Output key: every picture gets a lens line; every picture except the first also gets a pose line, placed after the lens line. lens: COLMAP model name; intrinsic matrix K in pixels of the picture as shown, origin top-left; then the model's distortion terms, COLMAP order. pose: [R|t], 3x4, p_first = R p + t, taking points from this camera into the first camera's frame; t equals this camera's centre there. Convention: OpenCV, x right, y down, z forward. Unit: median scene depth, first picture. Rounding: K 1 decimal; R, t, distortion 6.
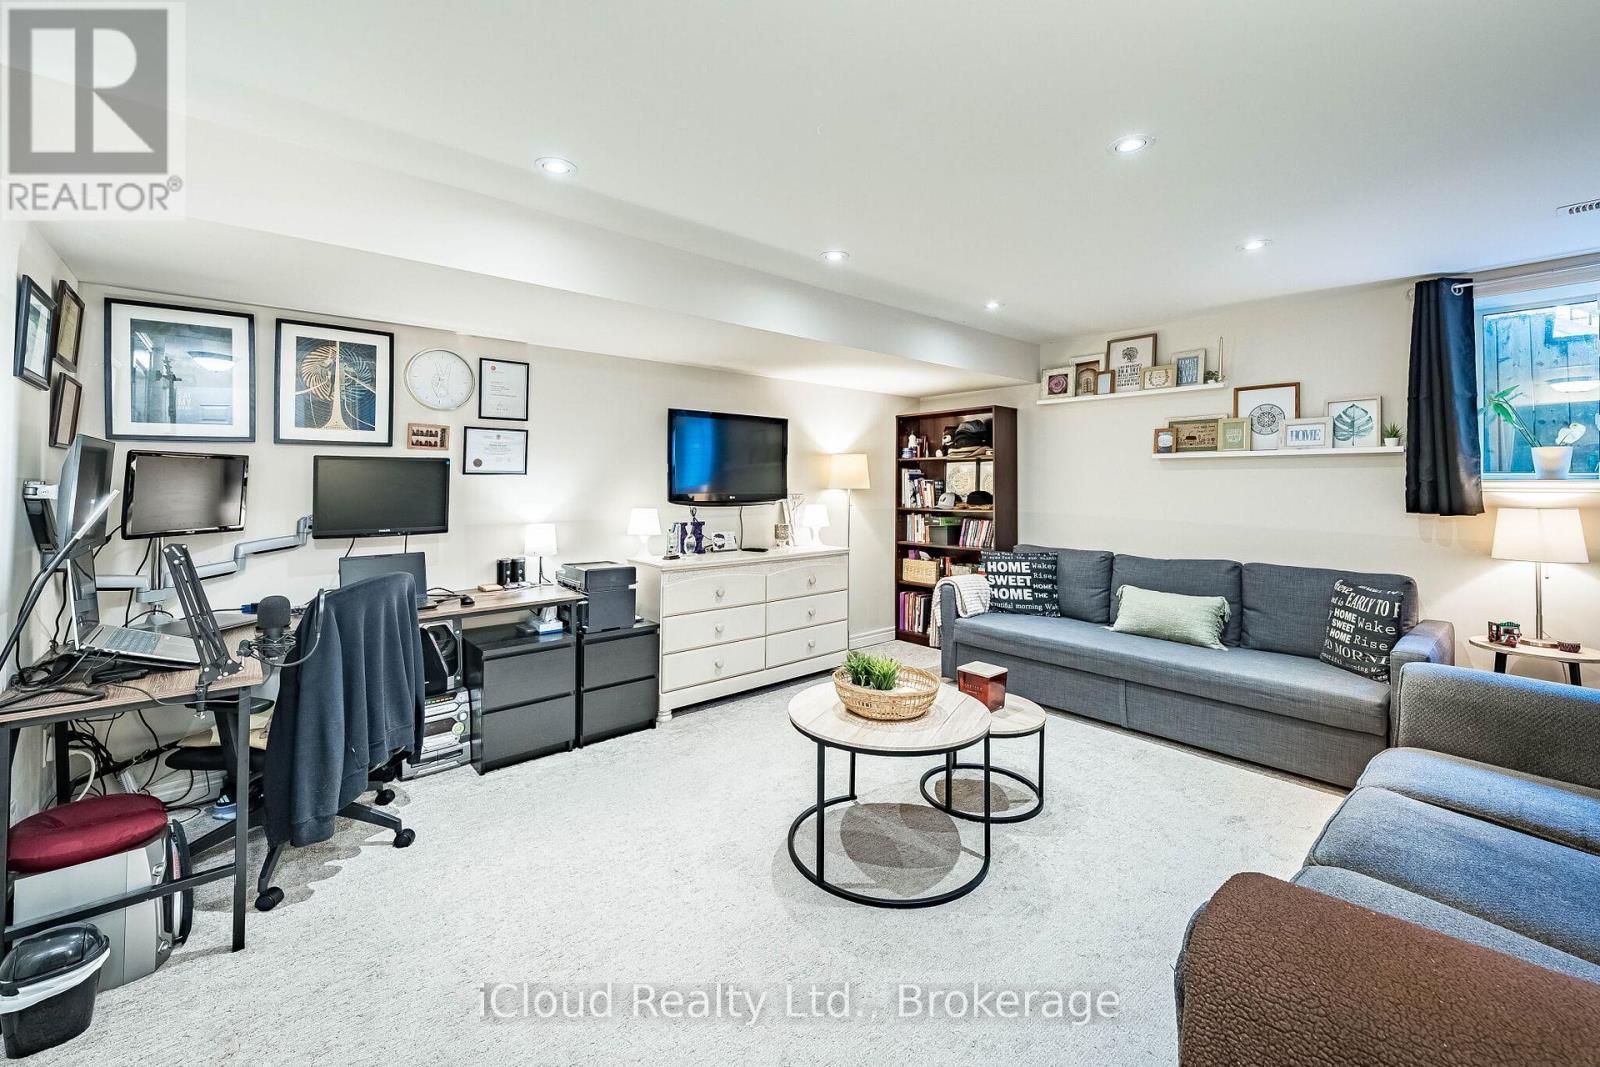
lens RADIAL K [[656.8, 0, 786.2], [0, 656.8, 499.7], [0, 0, 1]] dist [0.009674, -0.000059]
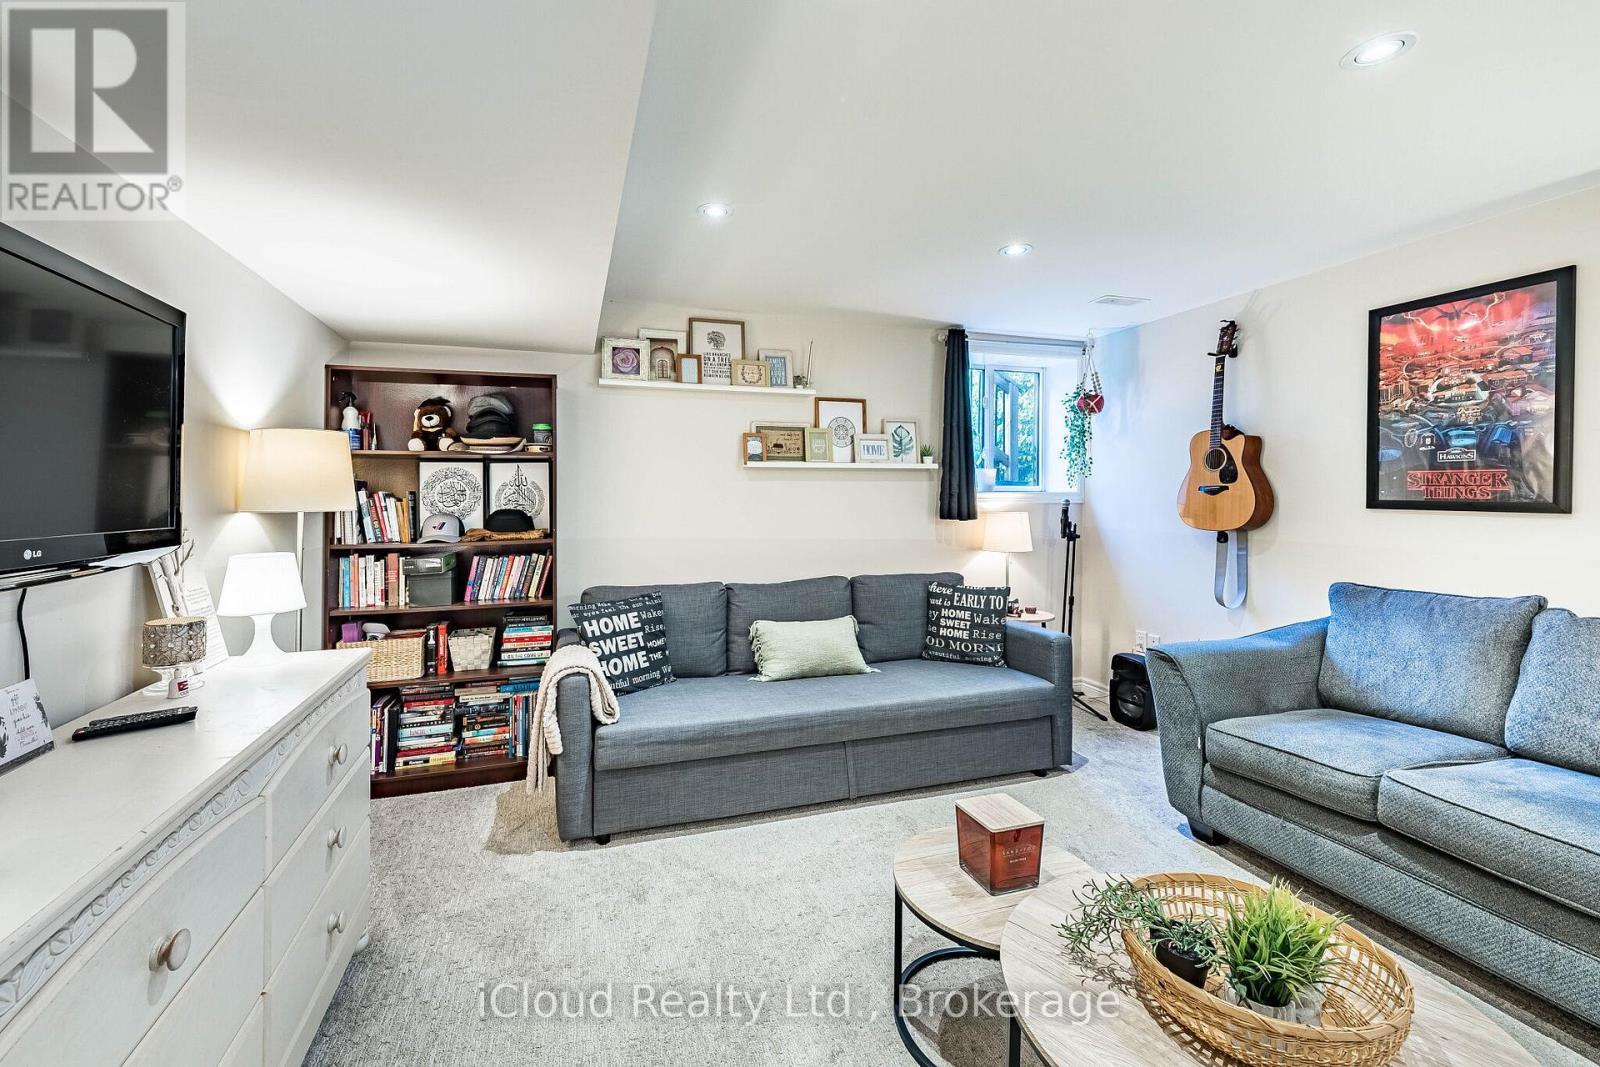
lens RADIAL K [[656.8, 0, 786.2], [0, 656.8, 499.7], [0, 0, 1]] dist [0.009674, -0.000059]
pose [[0.392924, -0.009425, 0.919522, -0.208189], [0.027377, 0.999624, -0.001452, -0.017171], [-0.919163, 0.025744, 0.393035, 0.614066]]
